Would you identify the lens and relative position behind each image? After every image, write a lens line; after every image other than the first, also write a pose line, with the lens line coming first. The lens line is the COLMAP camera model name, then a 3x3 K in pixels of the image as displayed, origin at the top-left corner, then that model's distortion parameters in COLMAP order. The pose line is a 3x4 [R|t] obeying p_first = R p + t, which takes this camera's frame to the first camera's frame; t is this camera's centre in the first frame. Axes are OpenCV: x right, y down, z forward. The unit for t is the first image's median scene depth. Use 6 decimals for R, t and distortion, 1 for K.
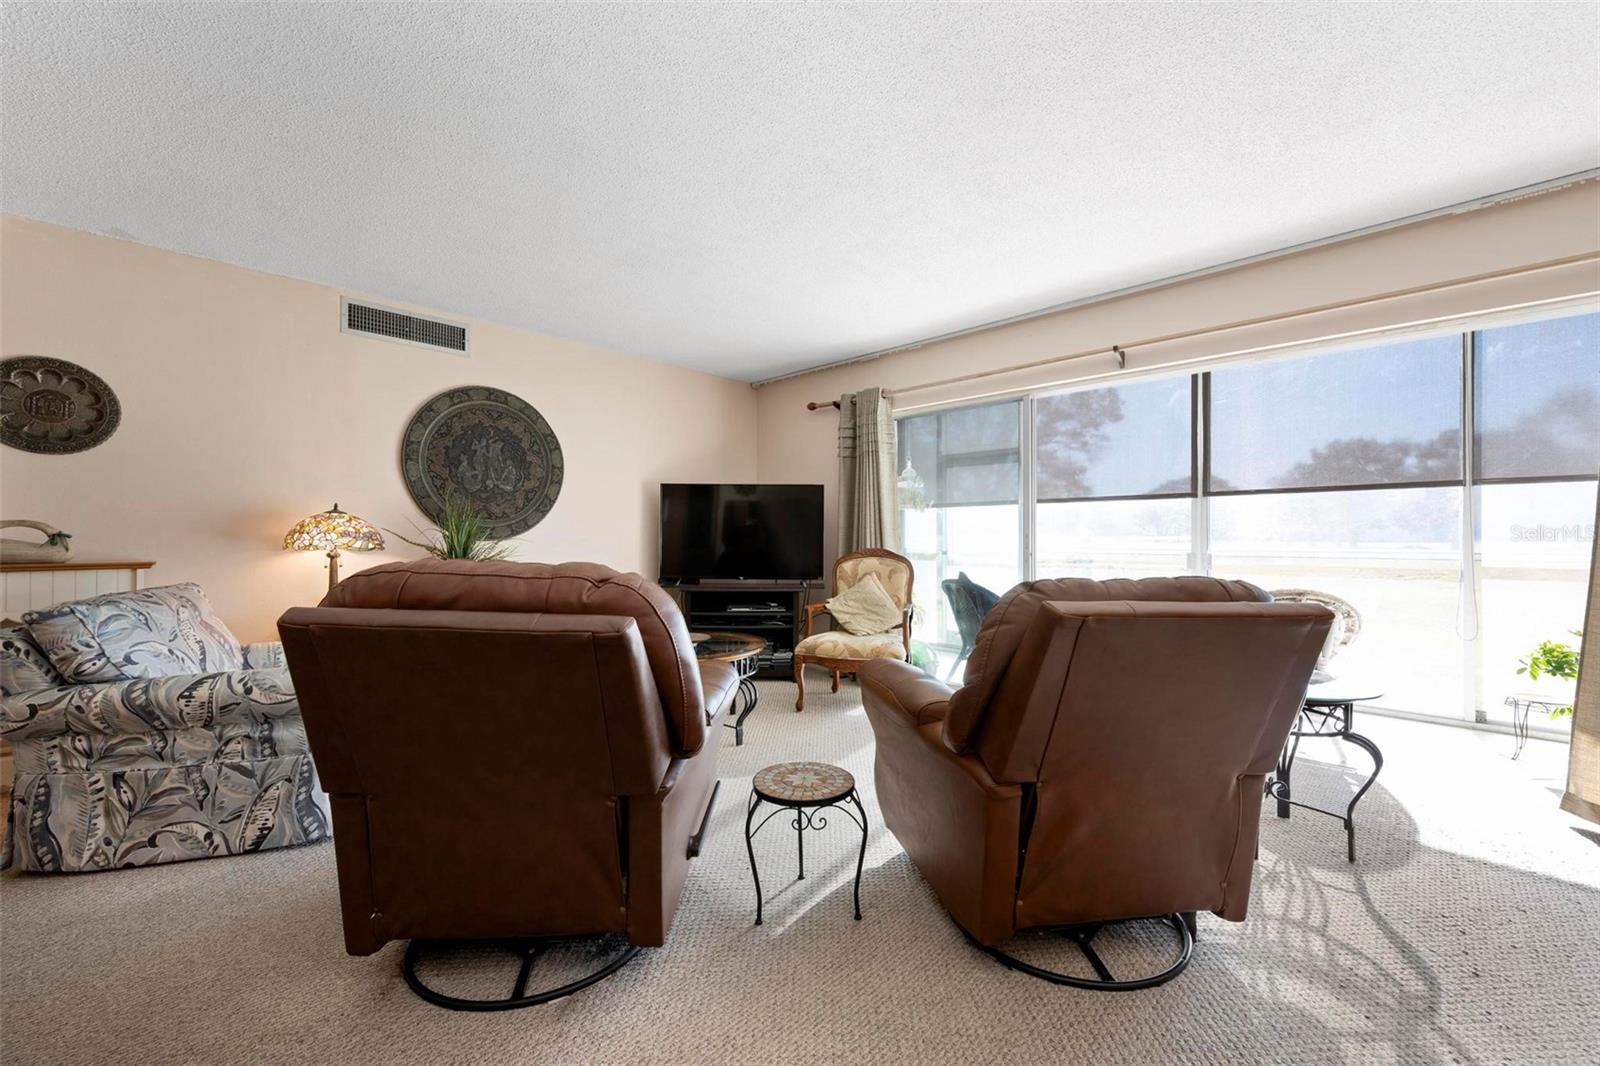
lens RADIAL K [[629.4, 0, 792.2], [0, 629.4, 539.0], [0, 0, 1]] dist [-0.001044, 0.000275]
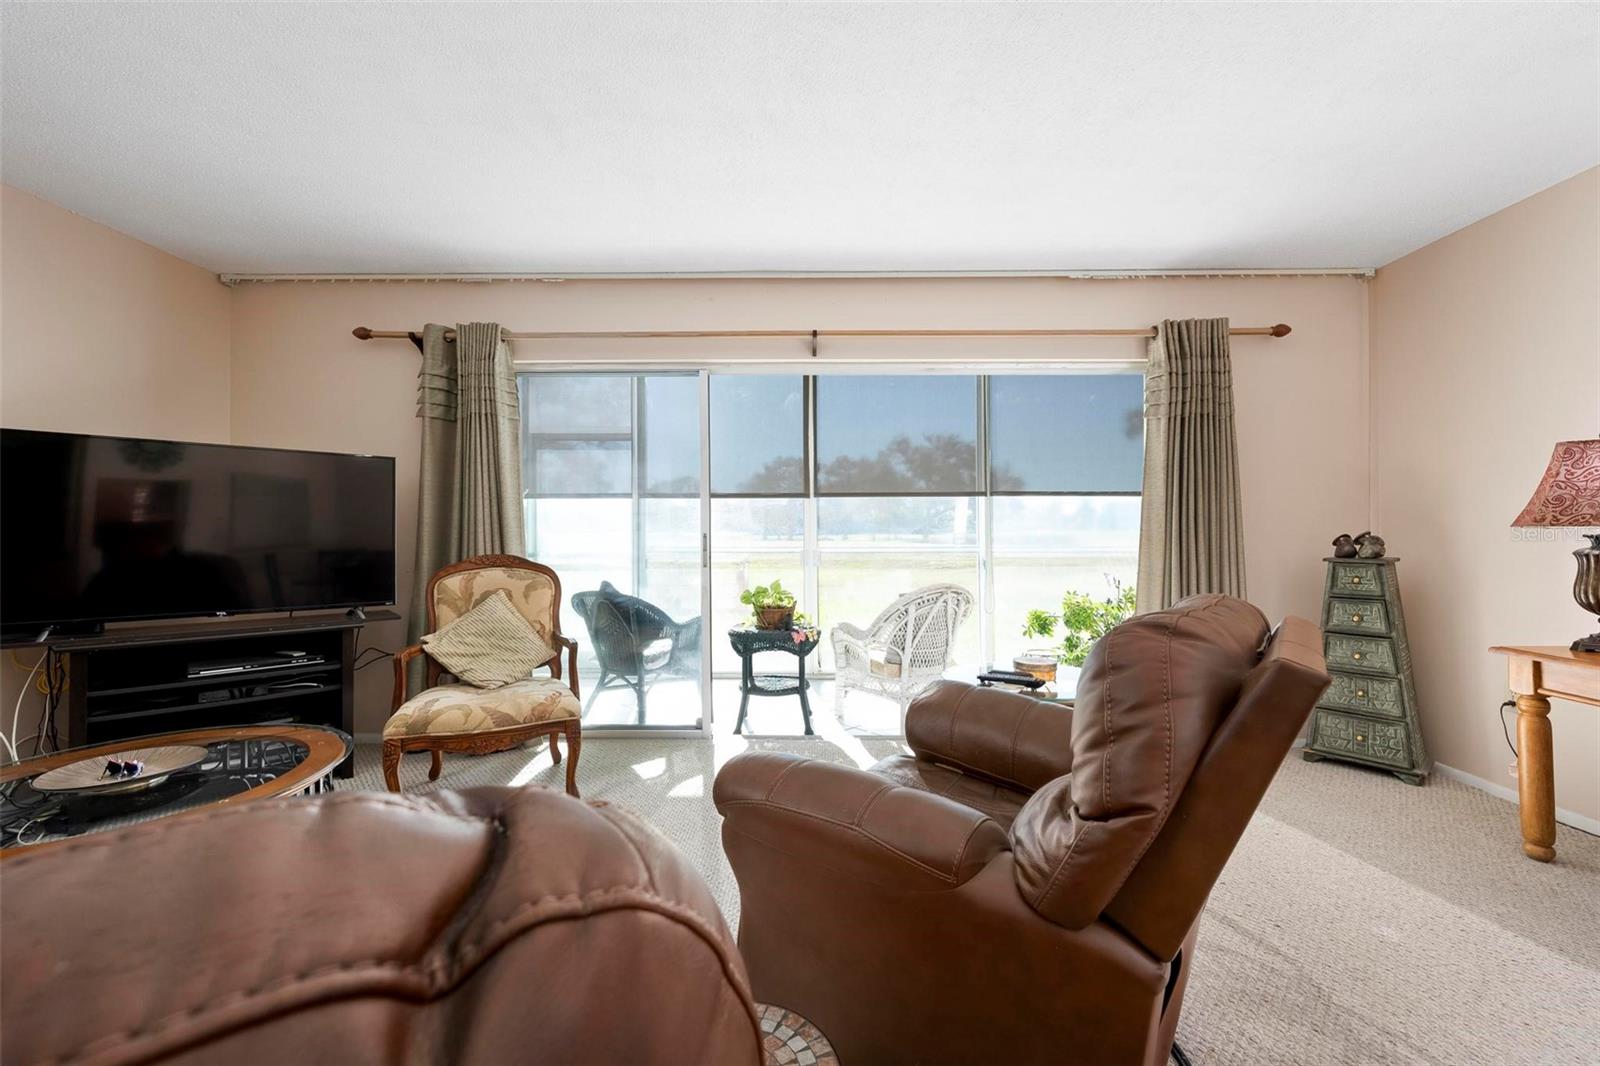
lens RADIAL K [[629.4, 0, 788.2], [0, 629.4, 529.9], [0, 0, 1]] dist [-0.001044, 0.000275]
pose [[0.716280, -0.000501, 0.697813, -0.117938], [0.004416, 0.999983, -0.003816, -0.008120], [-0.697799, 0.005815, 0.716270, 0.273764]]
